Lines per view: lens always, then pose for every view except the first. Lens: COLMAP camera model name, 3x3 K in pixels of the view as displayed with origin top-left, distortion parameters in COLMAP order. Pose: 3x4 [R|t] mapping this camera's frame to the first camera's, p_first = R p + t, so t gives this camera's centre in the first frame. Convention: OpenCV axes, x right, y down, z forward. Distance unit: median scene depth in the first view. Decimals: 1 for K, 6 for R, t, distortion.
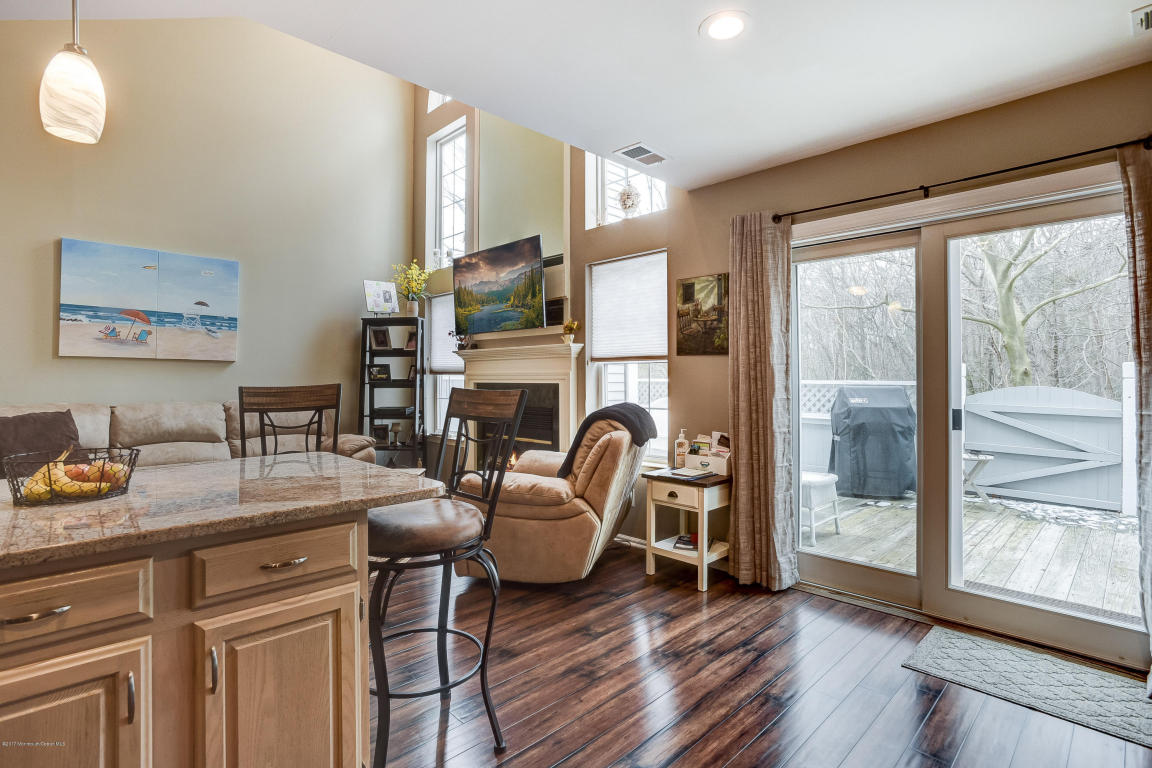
lens RADIAL K [[566.9, 0, 641.7], [0, 566.9, 375.5], [0, 0, 1]] dist [-0.000980, 0.003795]
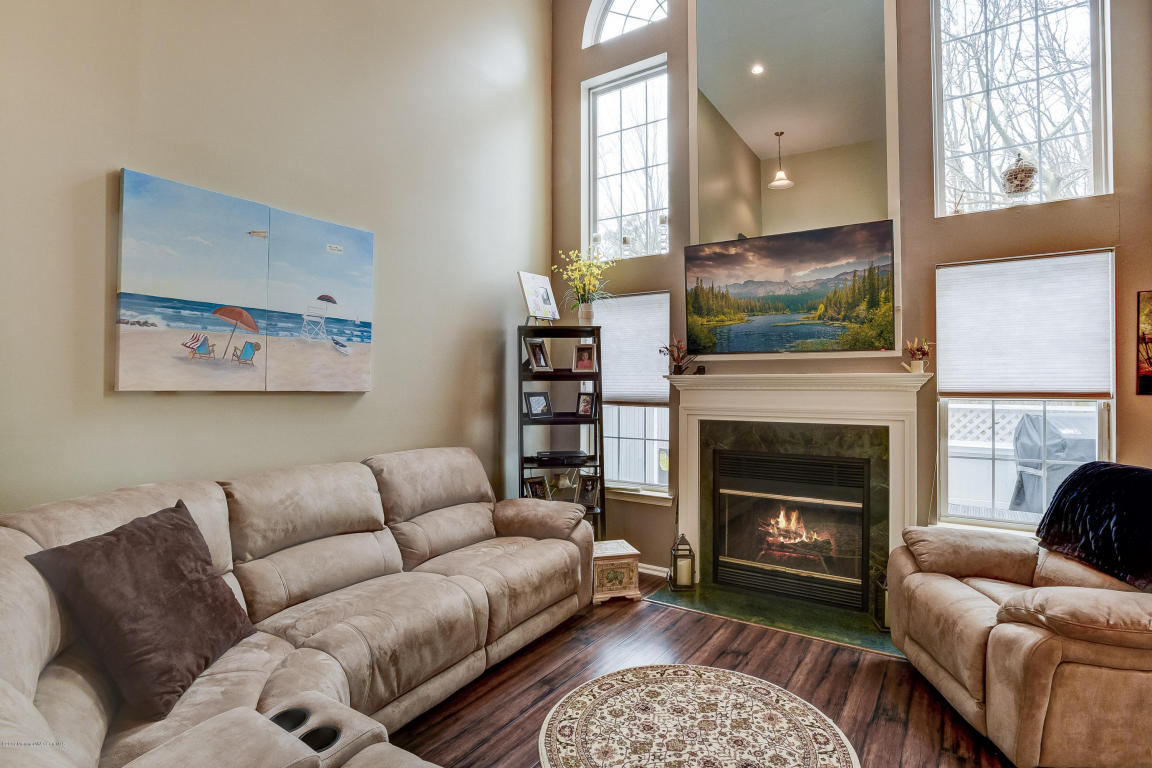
lens RADIAL K [[566.9, 0, 643.2], [0, 566.9, 378.9], [0, 0, 1]] dist [-0.000980, 0.003795]
pose [[0.977717, 0.005448, 0.209857, -0.587837], [-0.005156, 0.999985, -0.001937, -0.042419], [-0.209865, 0.000812, 0.977730, 0.344194]]
